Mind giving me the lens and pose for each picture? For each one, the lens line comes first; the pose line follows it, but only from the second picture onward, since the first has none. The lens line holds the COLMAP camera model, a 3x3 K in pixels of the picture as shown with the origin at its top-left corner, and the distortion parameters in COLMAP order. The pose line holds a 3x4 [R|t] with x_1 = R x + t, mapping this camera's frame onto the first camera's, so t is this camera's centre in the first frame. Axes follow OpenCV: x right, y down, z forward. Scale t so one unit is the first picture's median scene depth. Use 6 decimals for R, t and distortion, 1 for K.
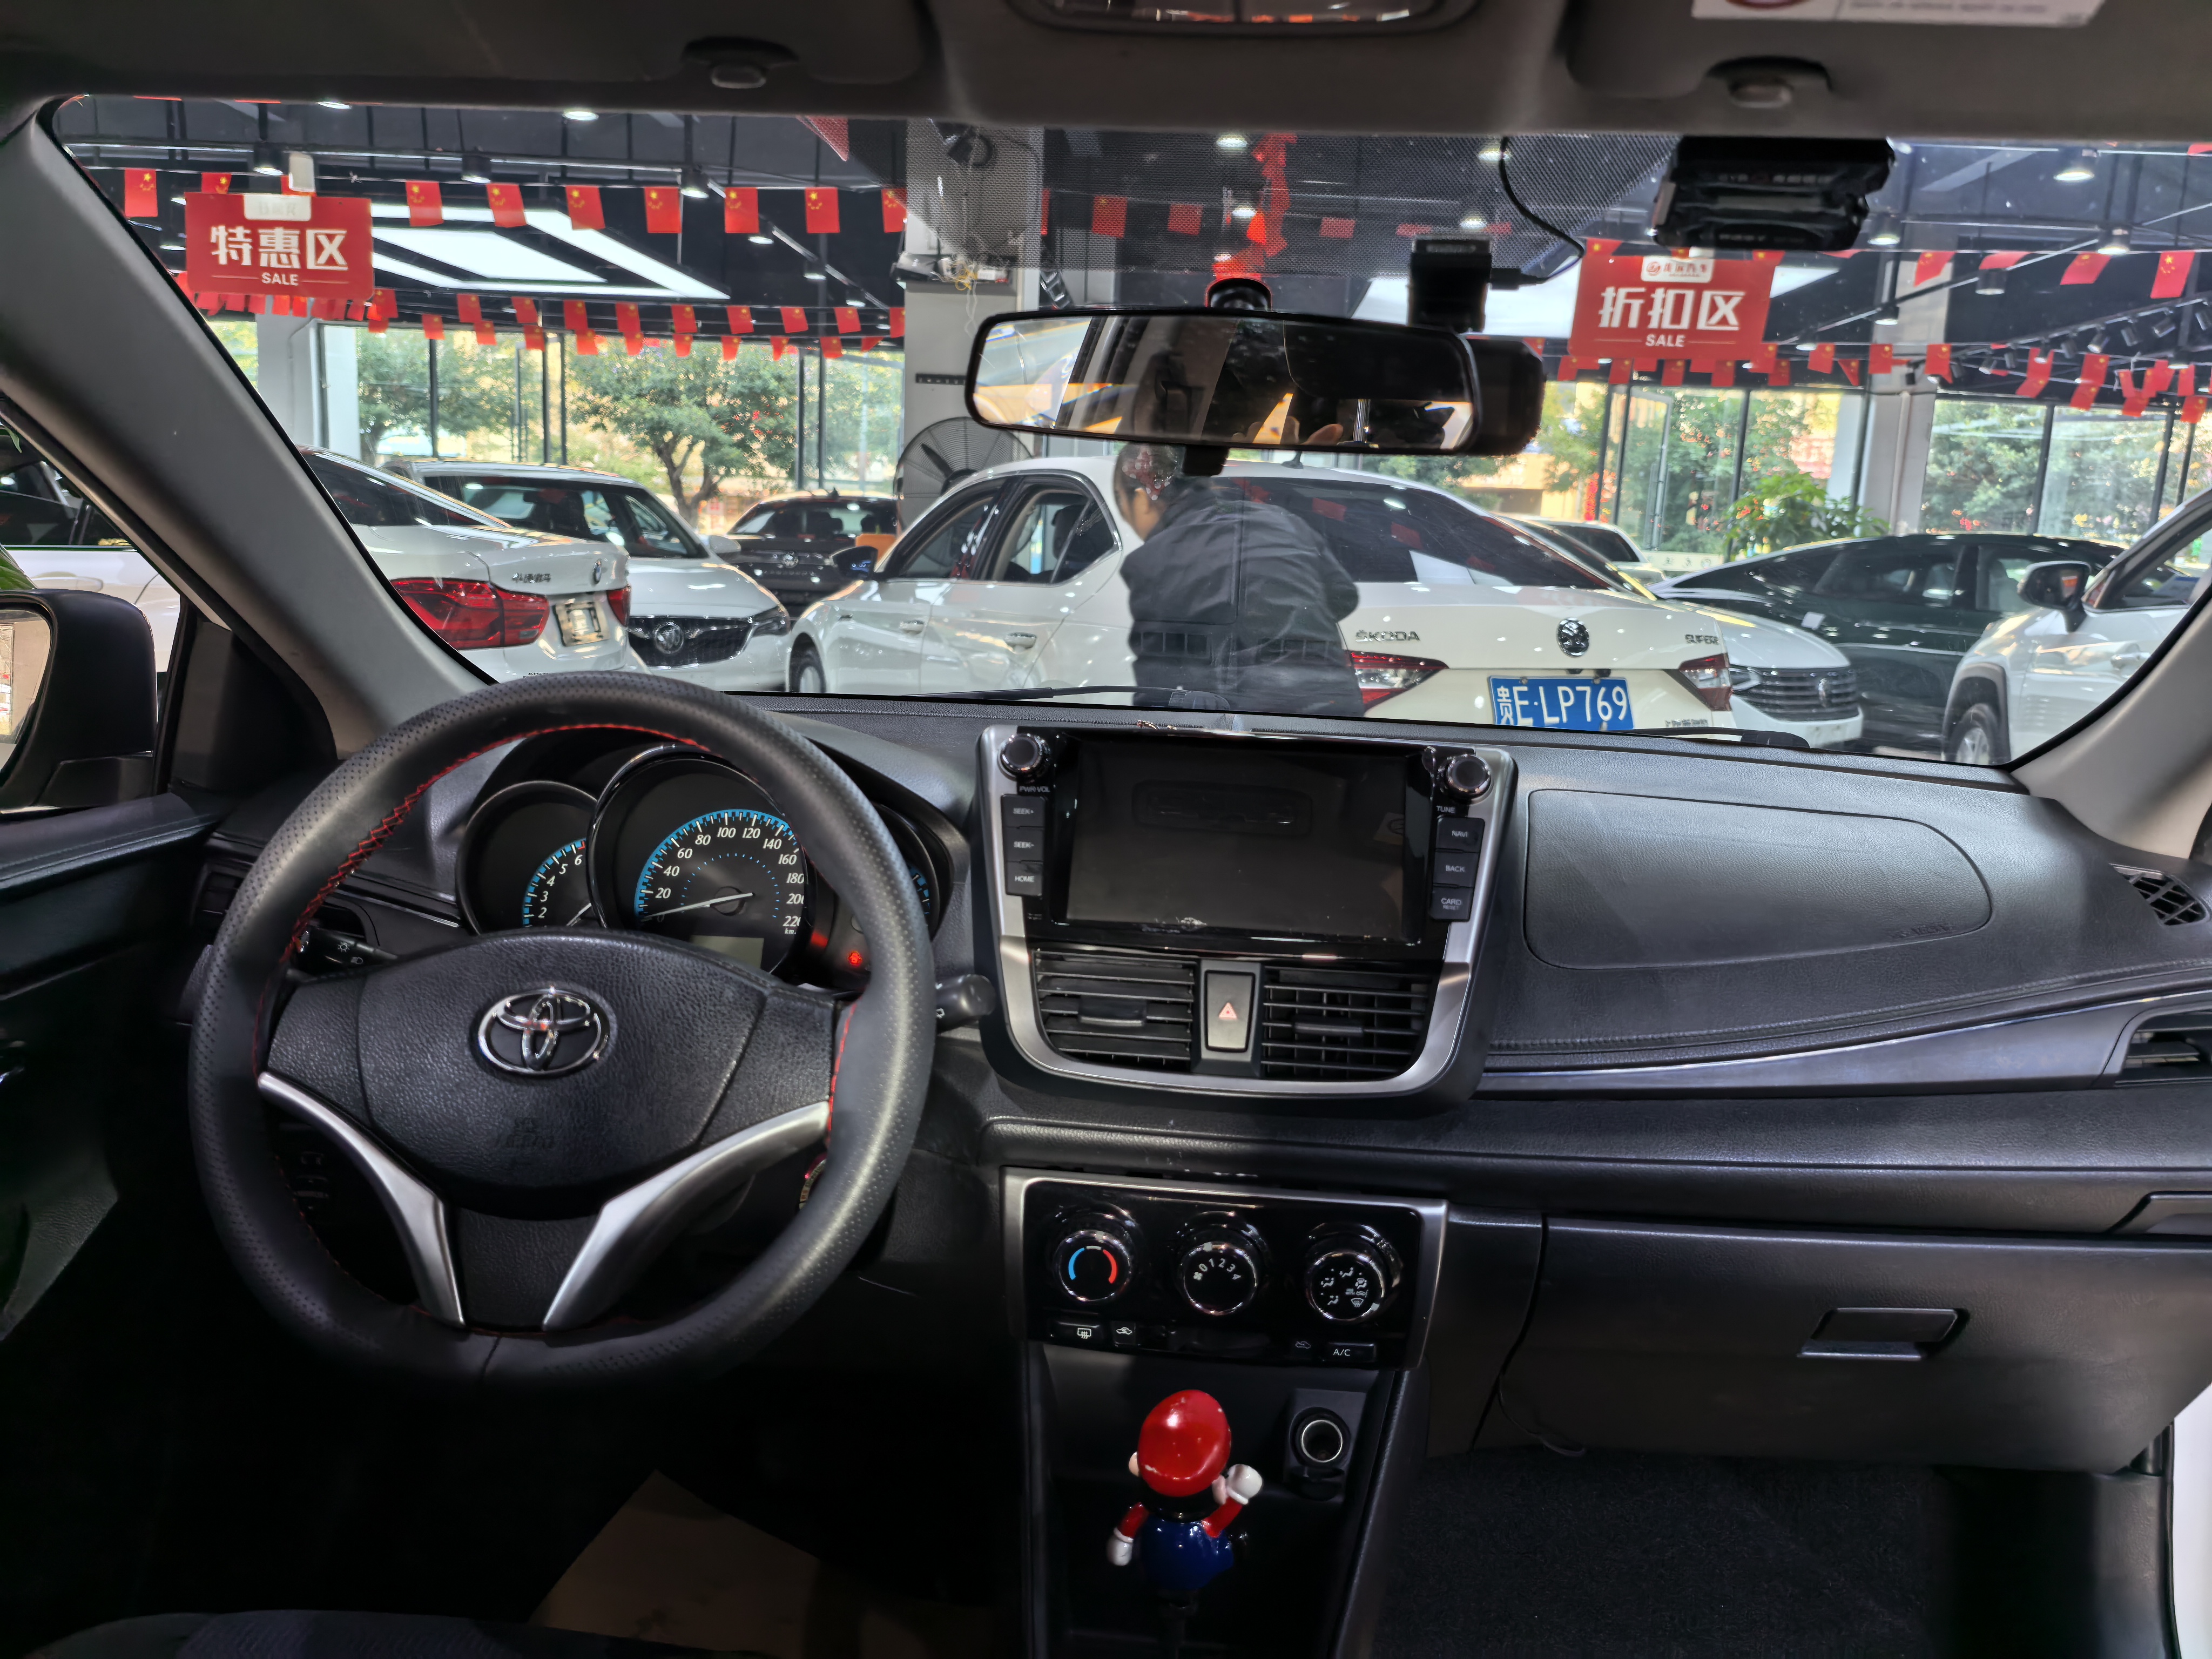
lens RADIAL K [[1581.8, 0, 1106.0], [0, 1581.8, 829.5], [0, 0, 1]] dist [-0.004989, -0.001174]
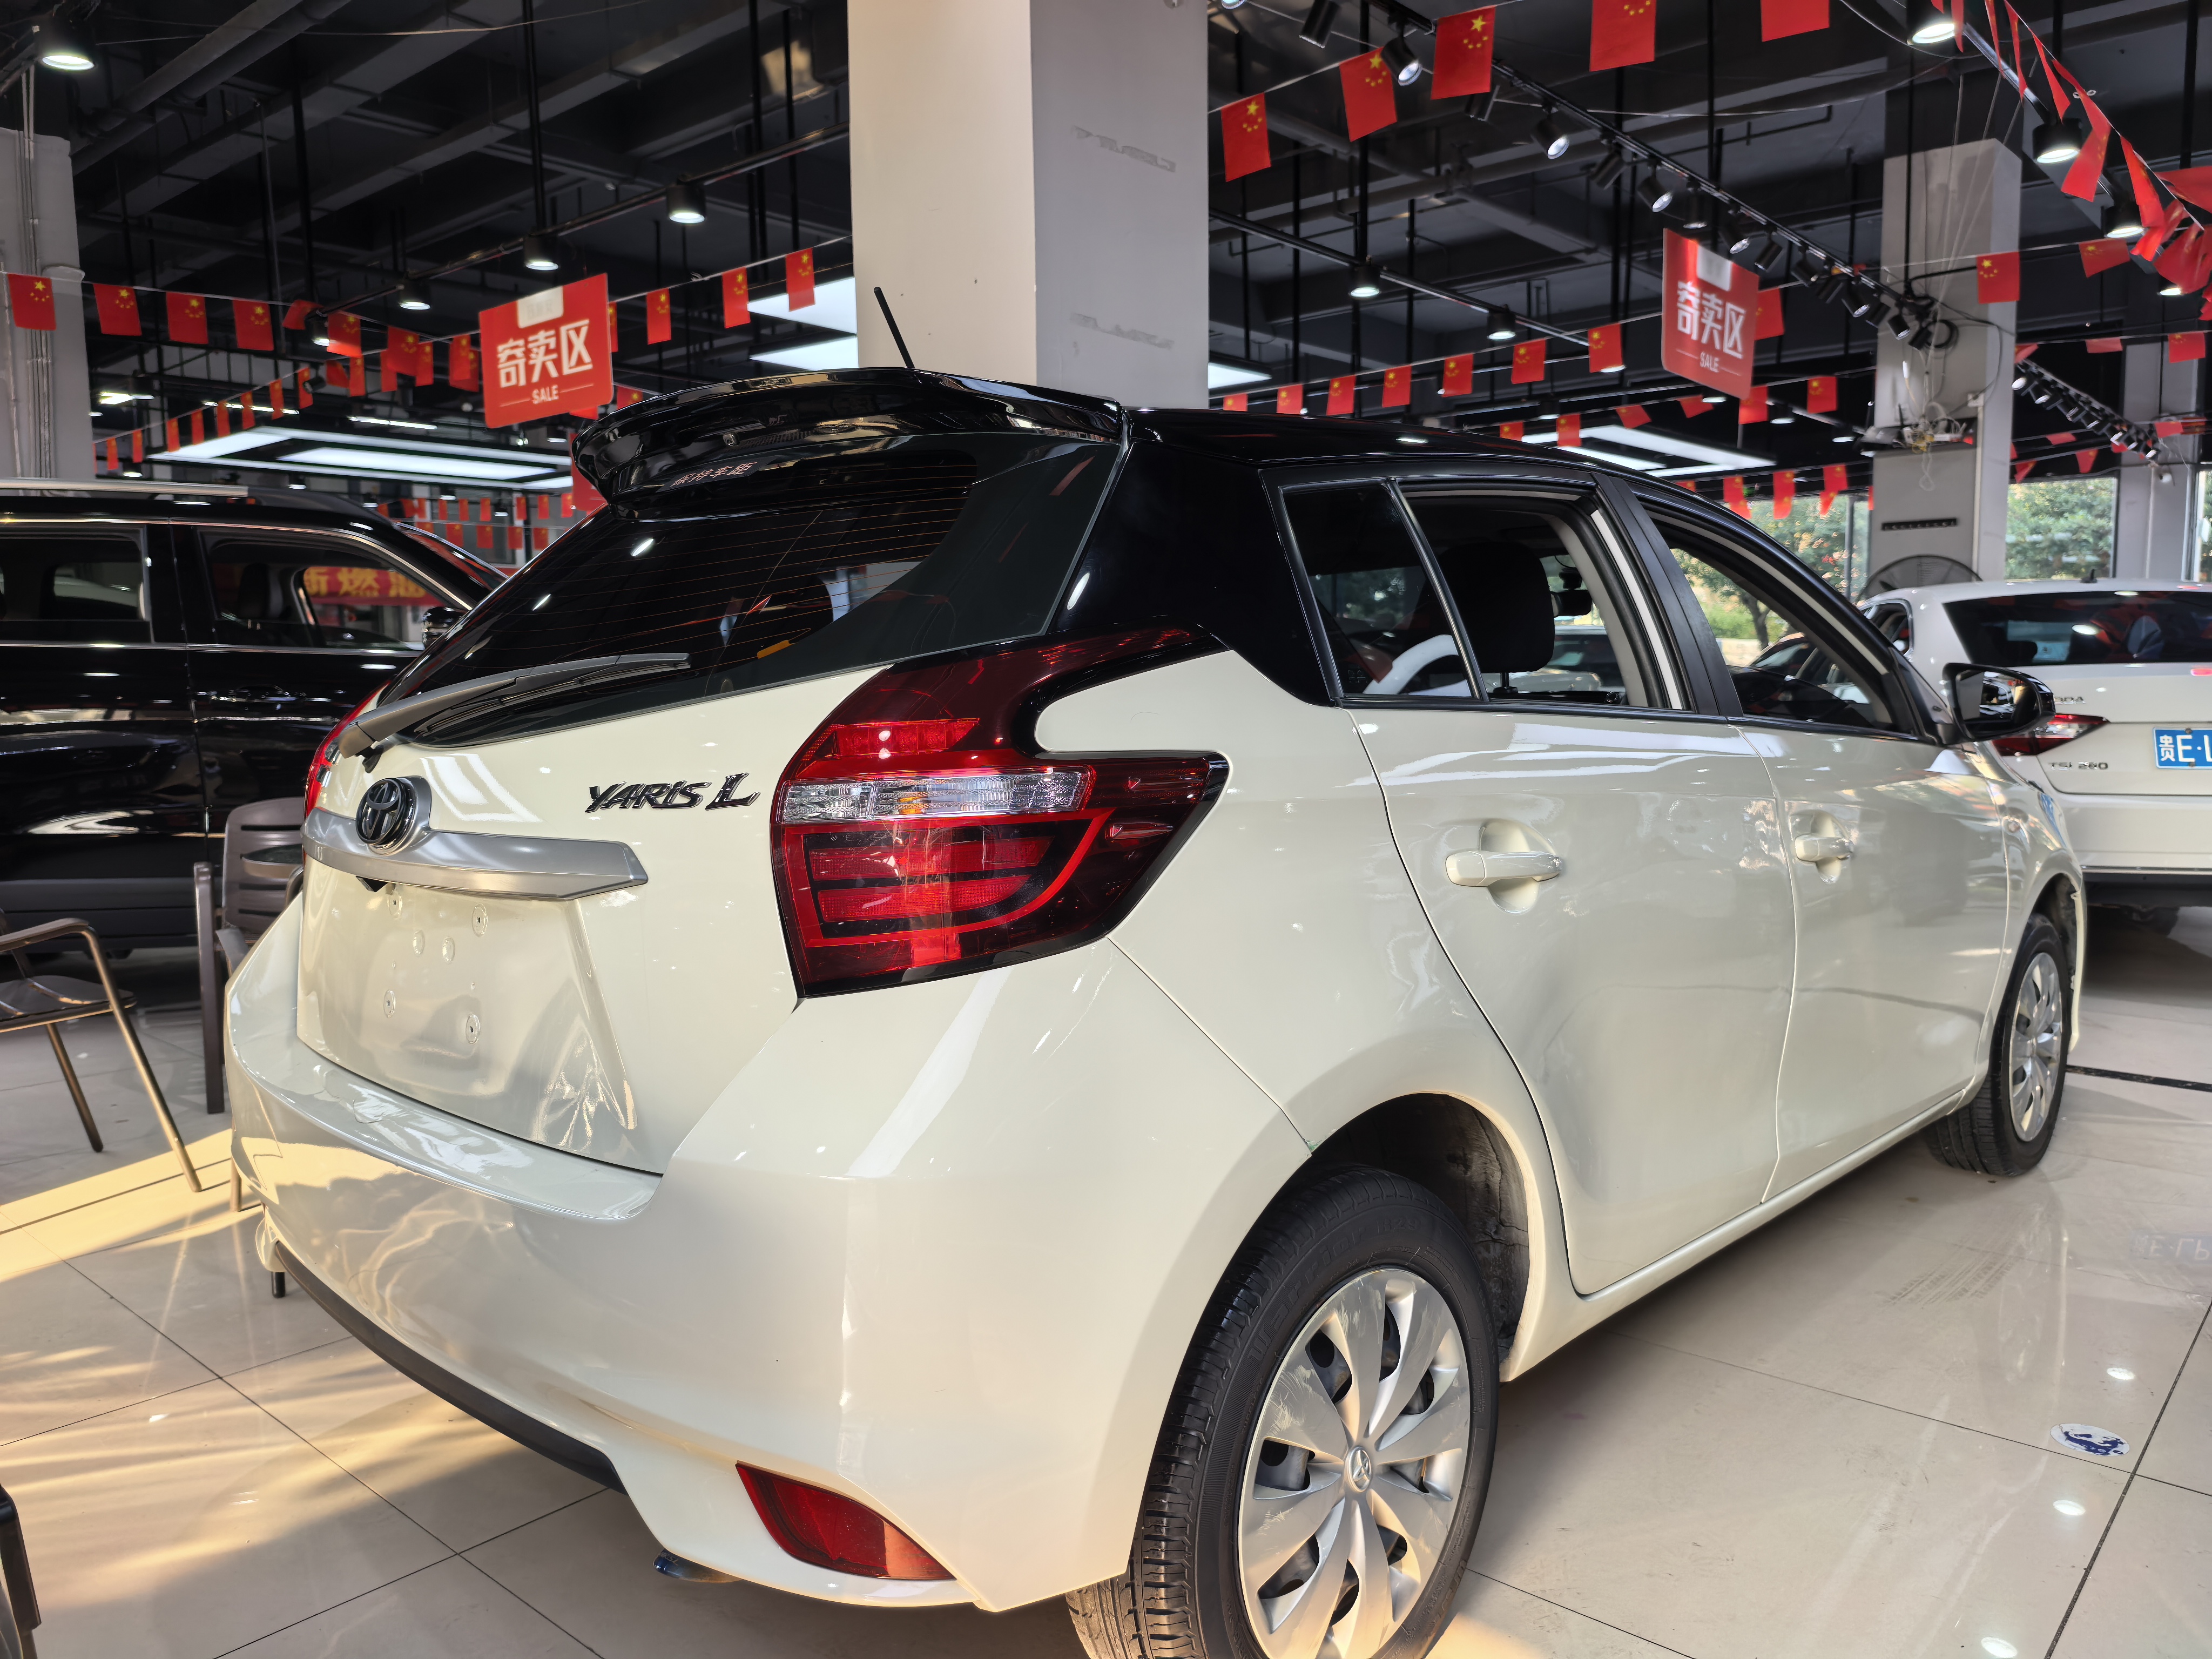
lens RADIAL K [[1581.8, 0, 1106.0], [0, 1581.8, 829.5], [0, 0, 1]] dist [-0.004989, -0.001174]
pose [[0.780014, -0.000249, -0.625761, 0.171198], [-0.058921, 0.995528, -0.073842, 0.063367], [0.622981, 0.094469, 0.776511, -0.270673]]
